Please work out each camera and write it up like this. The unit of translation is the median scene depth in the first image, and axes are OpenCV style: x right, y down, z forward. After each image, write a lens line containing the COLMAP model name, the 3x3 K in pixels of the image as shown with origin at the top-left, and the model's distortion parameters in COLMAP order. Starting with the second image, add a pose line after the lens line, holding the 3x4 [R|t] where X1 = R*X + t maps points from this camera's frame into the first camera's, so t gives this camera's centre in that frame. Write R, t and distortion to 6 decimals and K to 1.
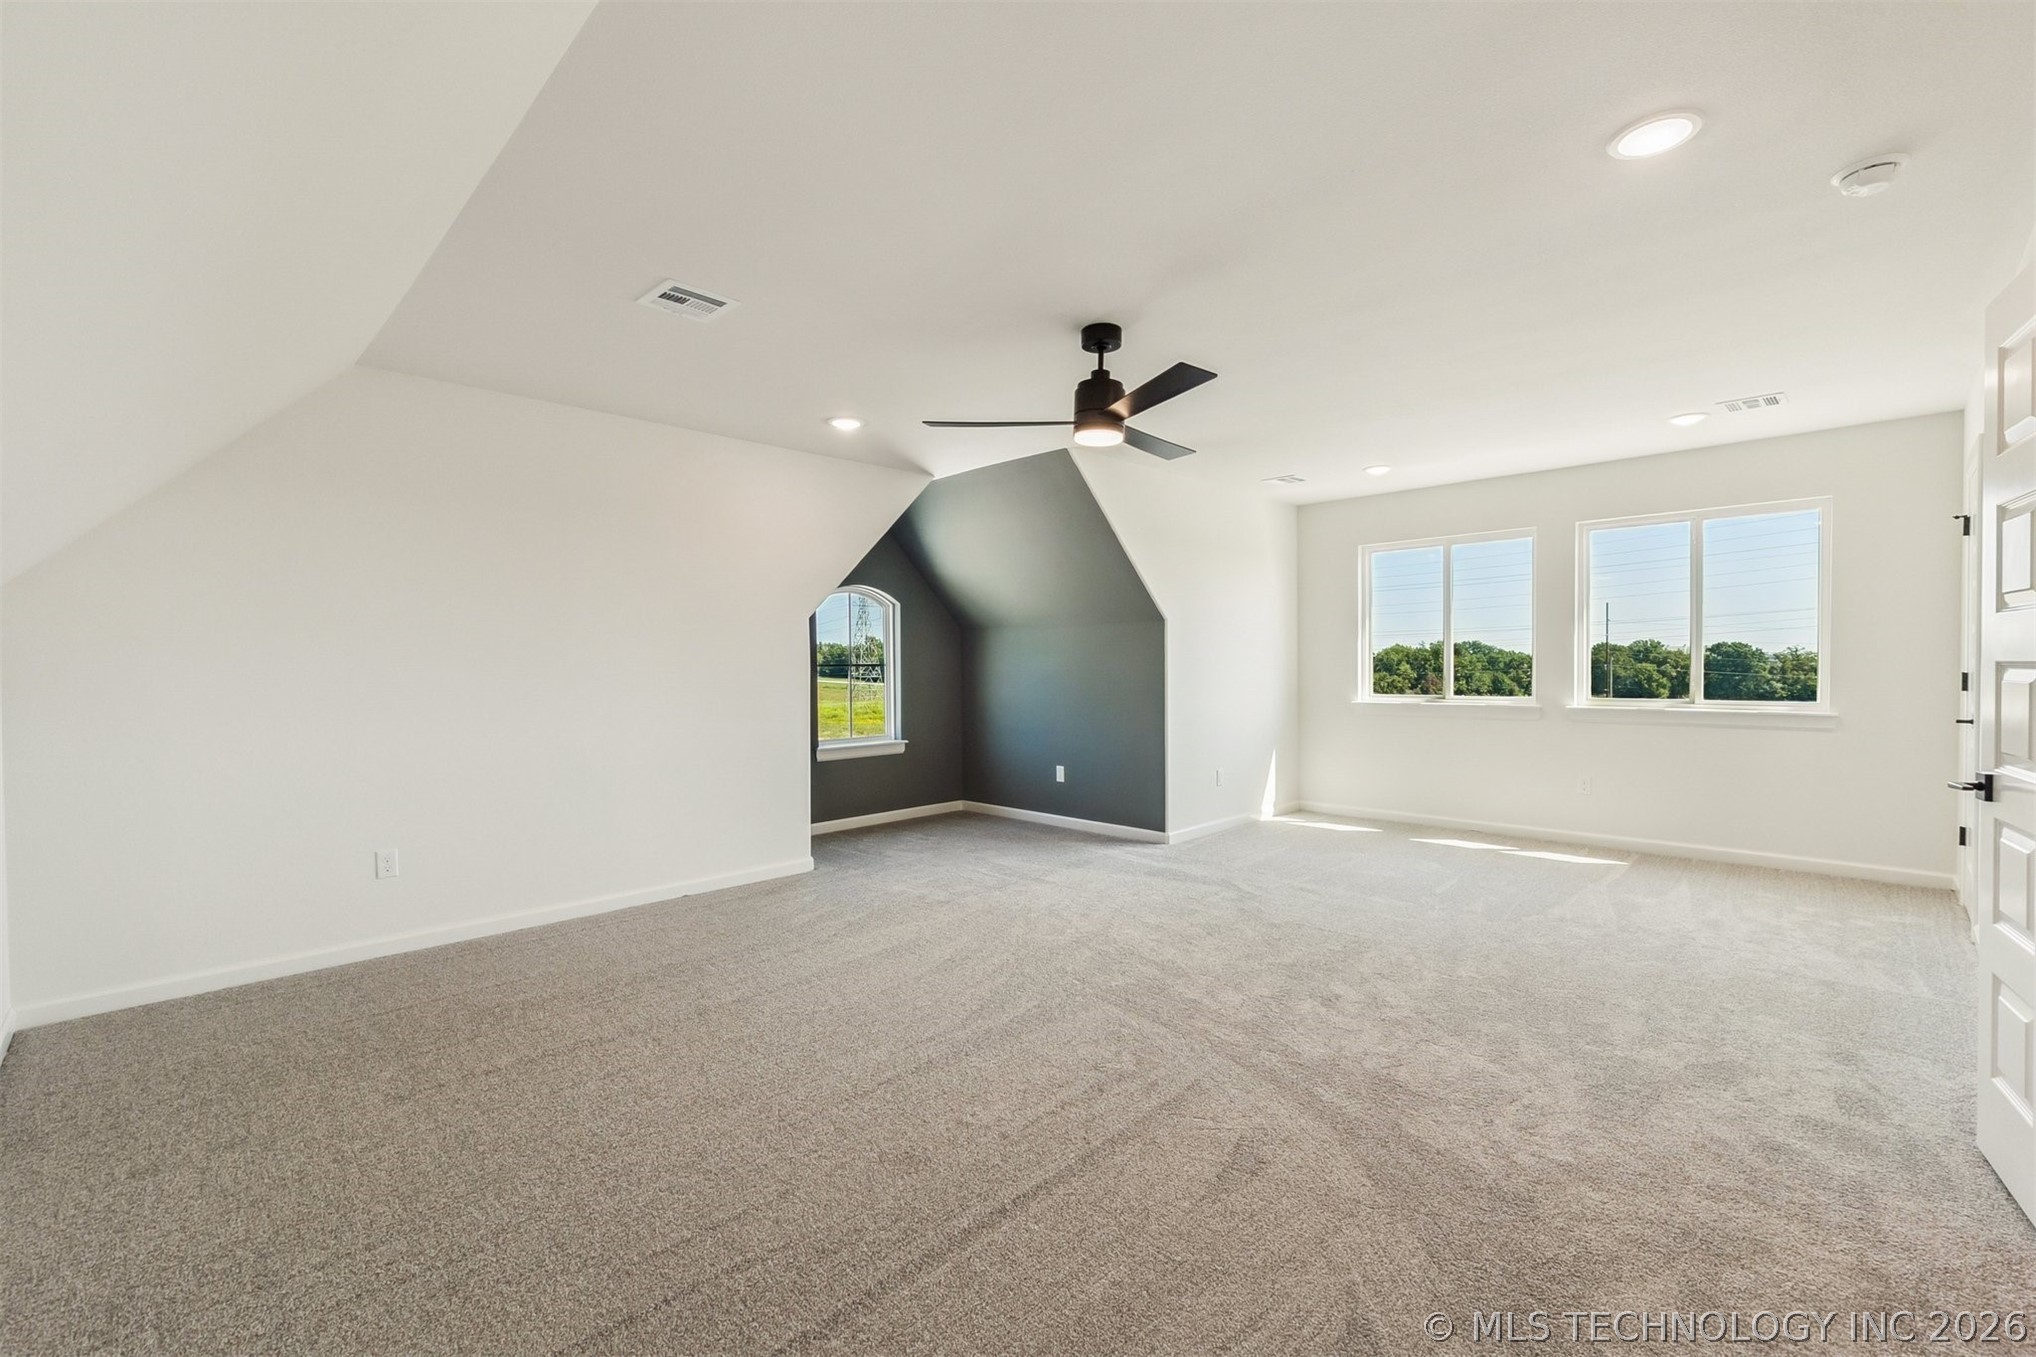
lens RADIAL K [[860.2, 0, 1018.0], [0, 860.2, 678.5], [0, 0, 1]] dist [0.000525, 0.000039]
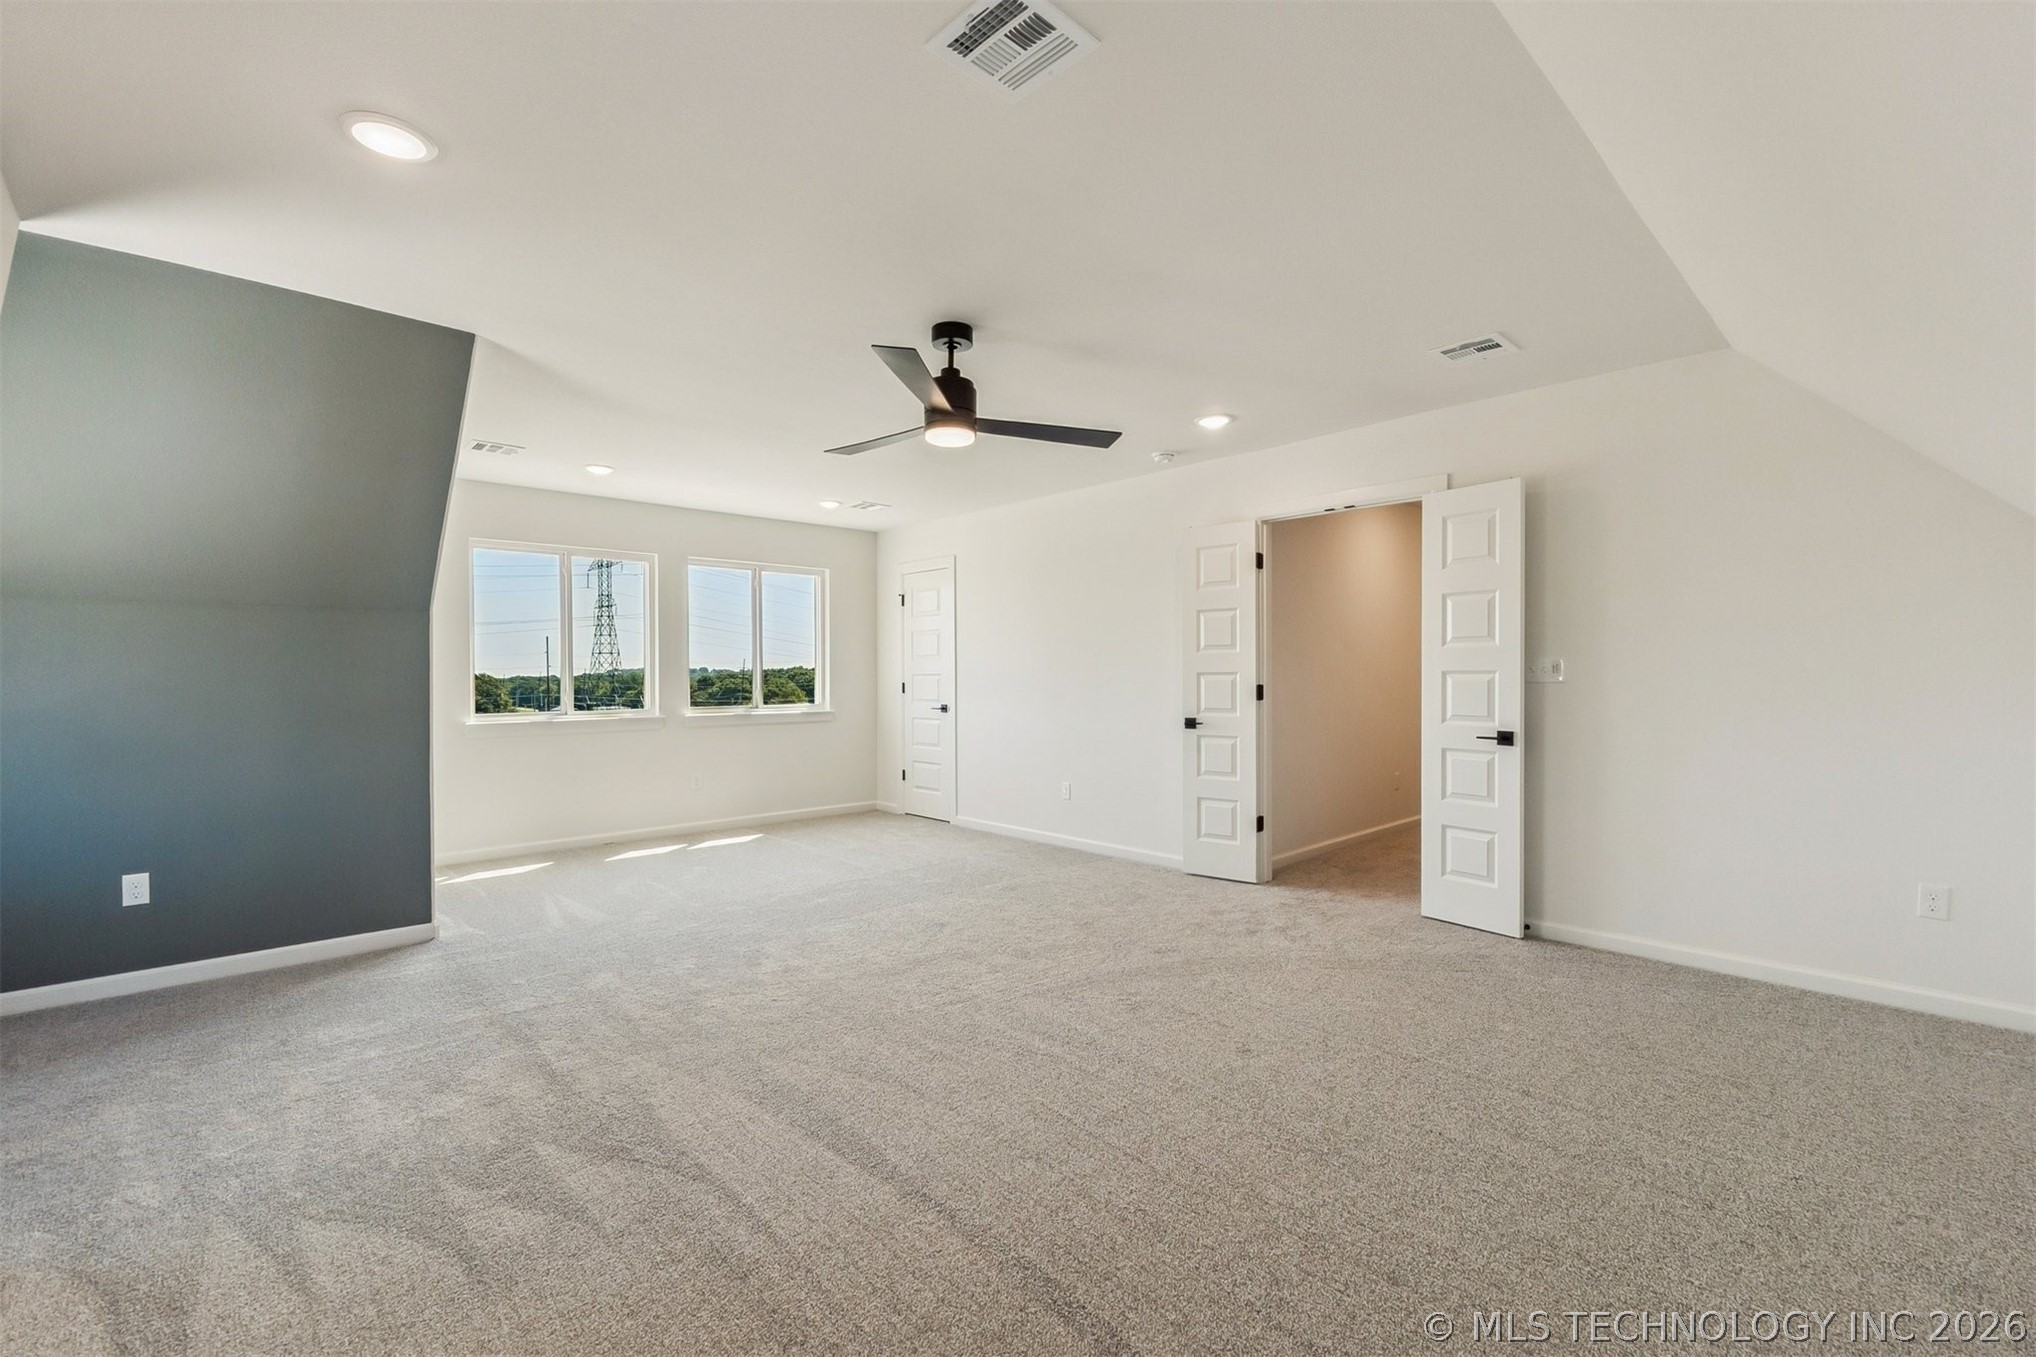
lens RADIAL K [[879.1, 0, 1016.0], [0, 879.1, 670.4], [0, 0, 1]] dist [-0.000655, -0.000191]
pose [[0.052995, 0.011034, 0.998534, -0.531196], [0.024945, 0.999612, -0.012370, -0.001856], [-0.998283, 0.025564, 0.052700, 0.519640]]
